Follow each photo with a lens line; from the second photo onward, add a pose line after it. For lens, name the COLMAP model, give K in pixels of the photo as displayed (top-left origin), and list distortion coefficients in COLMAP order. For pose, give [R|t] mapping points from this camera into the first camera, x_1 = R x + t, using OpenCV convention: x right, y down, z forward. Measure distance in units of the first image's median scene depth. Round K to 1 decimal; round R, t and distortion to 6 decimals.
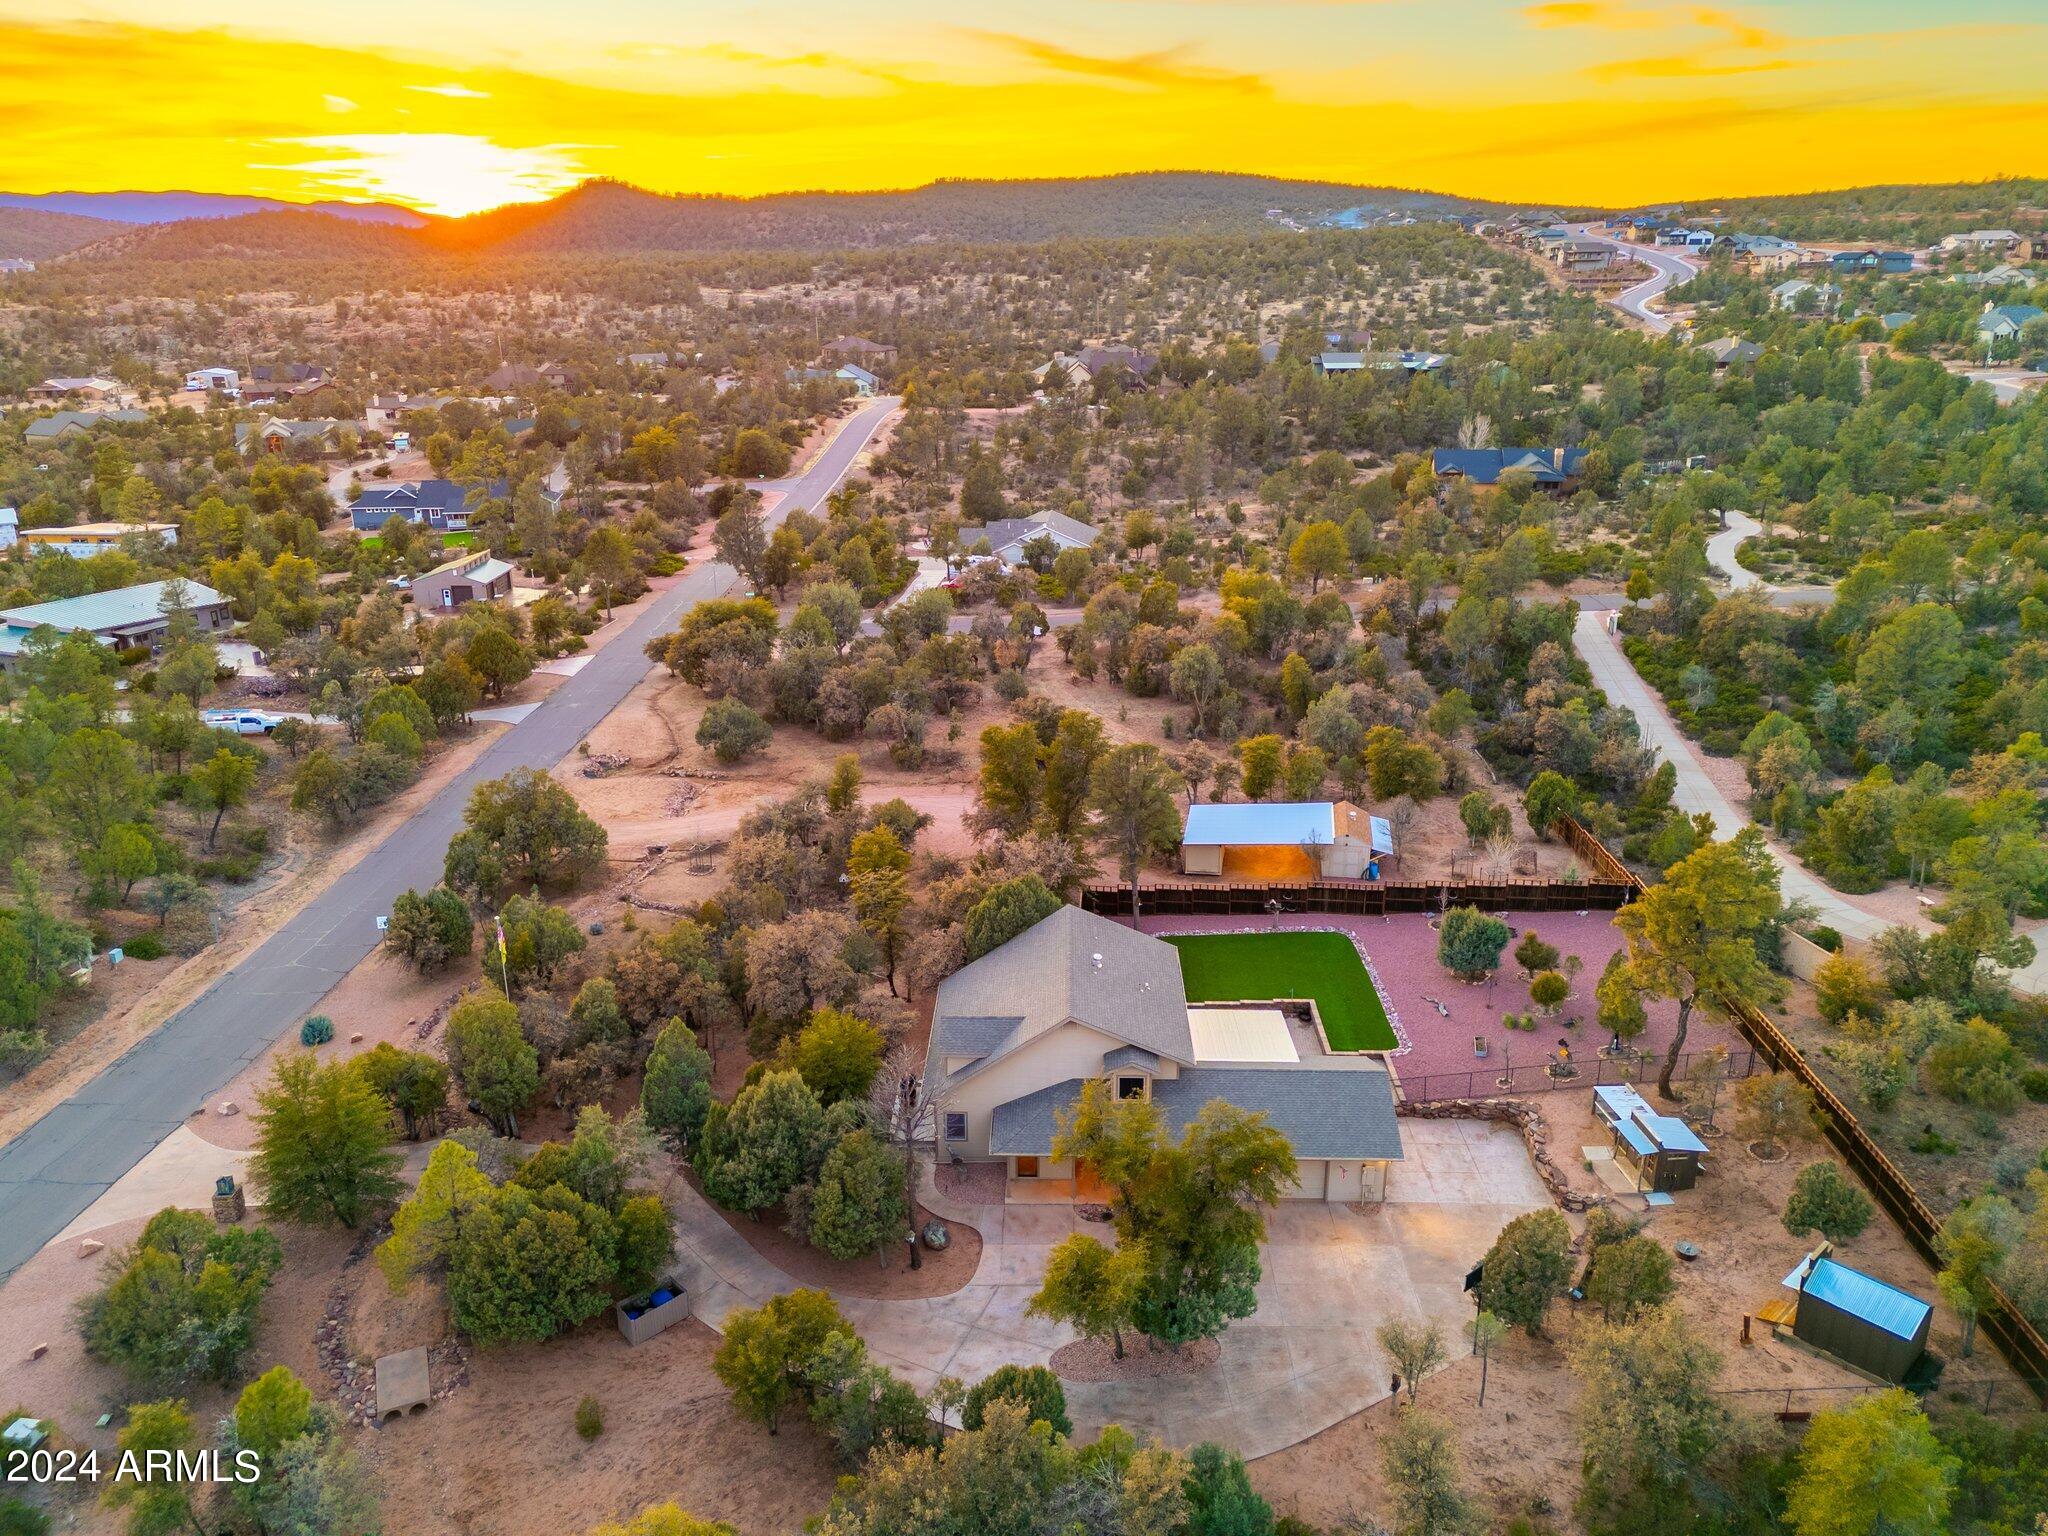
lens RADIAL K [[1488.3, 0, 1024.0], [0, 1488.3, 768.0], [0, 0, 1]] dist [0.079197, -0.041306]
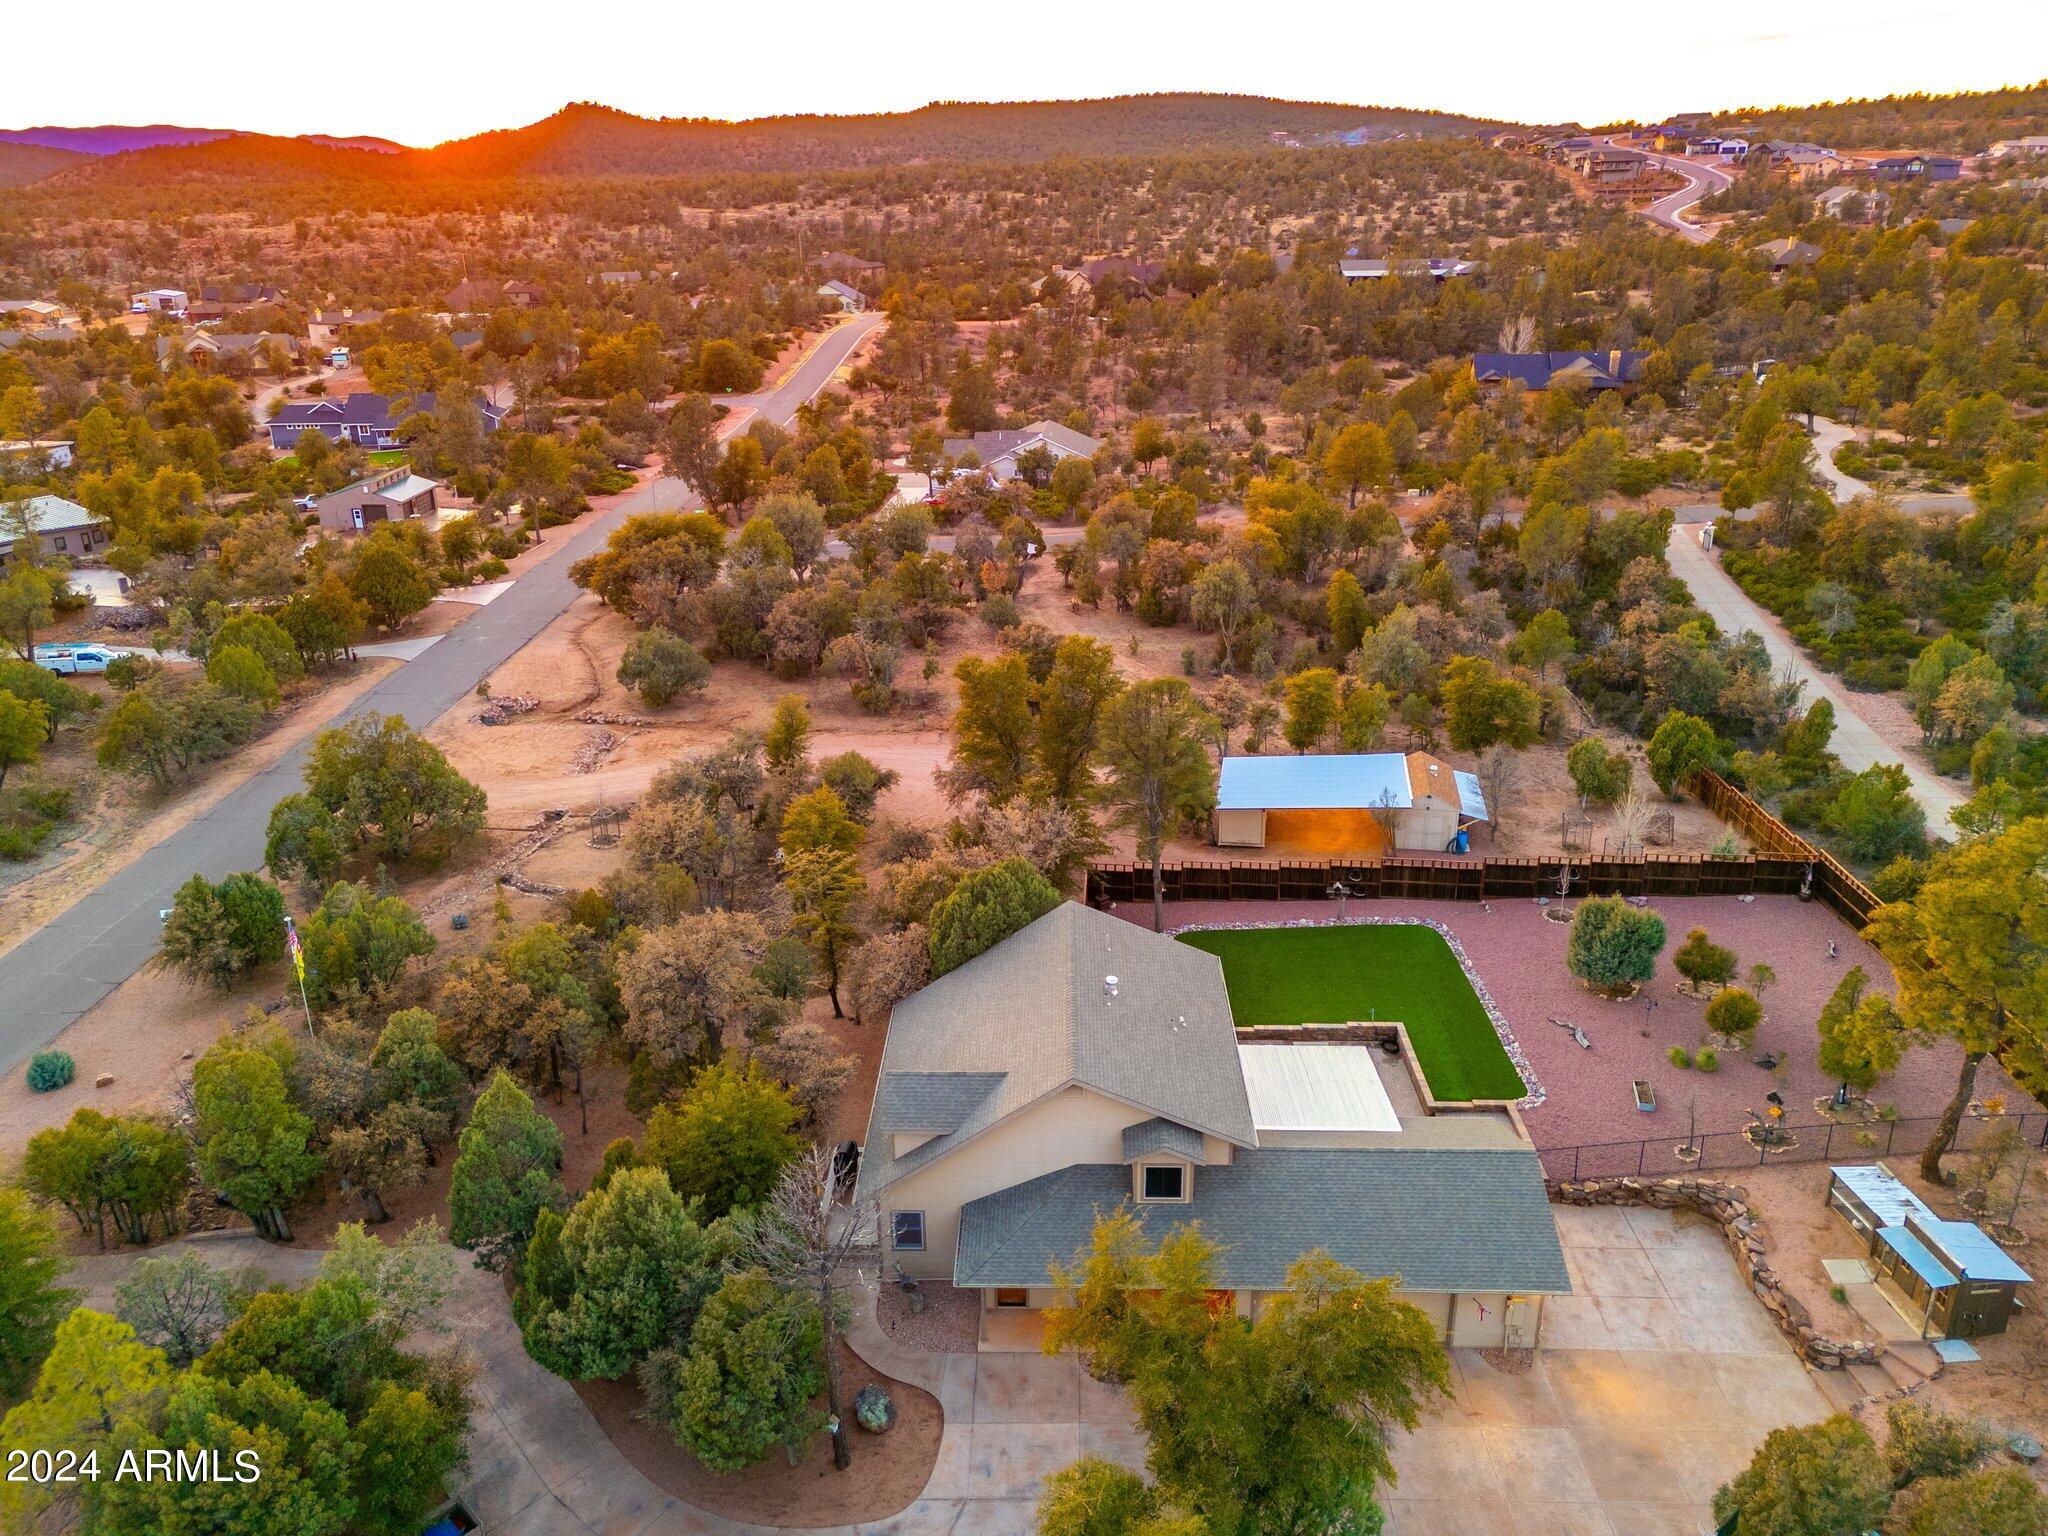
lens RADIAL K [[1488.3, 0, 1024.0], [0, 1488.3, 768.0], [0, 0, 1]] dist [0.079197, -0.041306]
pose [[0.999990, -0.004451, -0.000042, 0.004151], [0.004450, 0.999265, 0.038062, -0.000019], [-0.000128, -0.038061, 0.999275, 0.147267]]
